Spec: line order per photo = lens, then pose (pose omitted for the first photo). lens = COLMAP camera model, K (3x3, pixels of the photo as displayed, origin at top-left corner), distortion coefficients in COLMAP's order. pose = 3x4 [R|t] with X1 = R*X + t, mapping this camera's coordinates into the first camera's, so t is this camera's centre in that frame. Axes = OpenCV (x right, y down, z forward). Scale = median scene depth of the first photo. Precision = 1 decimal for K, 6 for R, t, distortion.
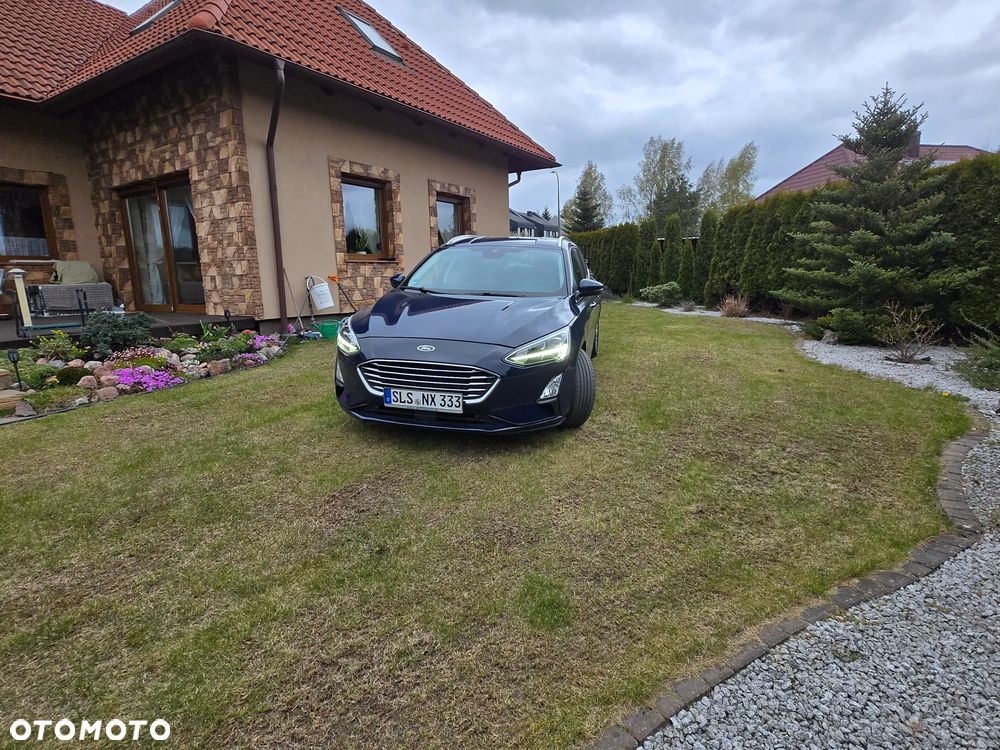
lens RADIAL K [[514.3, 0, 500.7], [0, 514.3, 369.5], [0, 0, 1]] dist [0.006042, -0.001338]
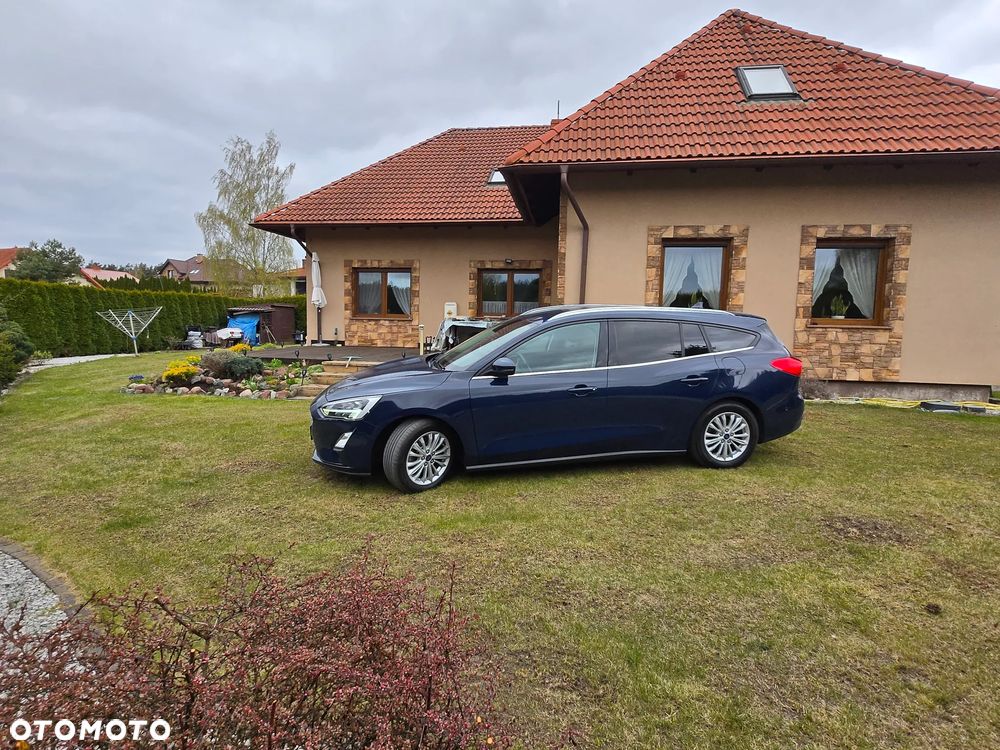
lens RADIAL K [[514.3, 0, 498.9], [0, 514.3, 371.4], [0, 0, 1]] dist [0.006042, -0.001338]
pose [[0.402423, 0.115444, -0.908146, 0.575031], [-0.192772, 0.980460, 0.039214, -0.105409], [0.894927, 0.159284, 0.416814, 0.341973]]
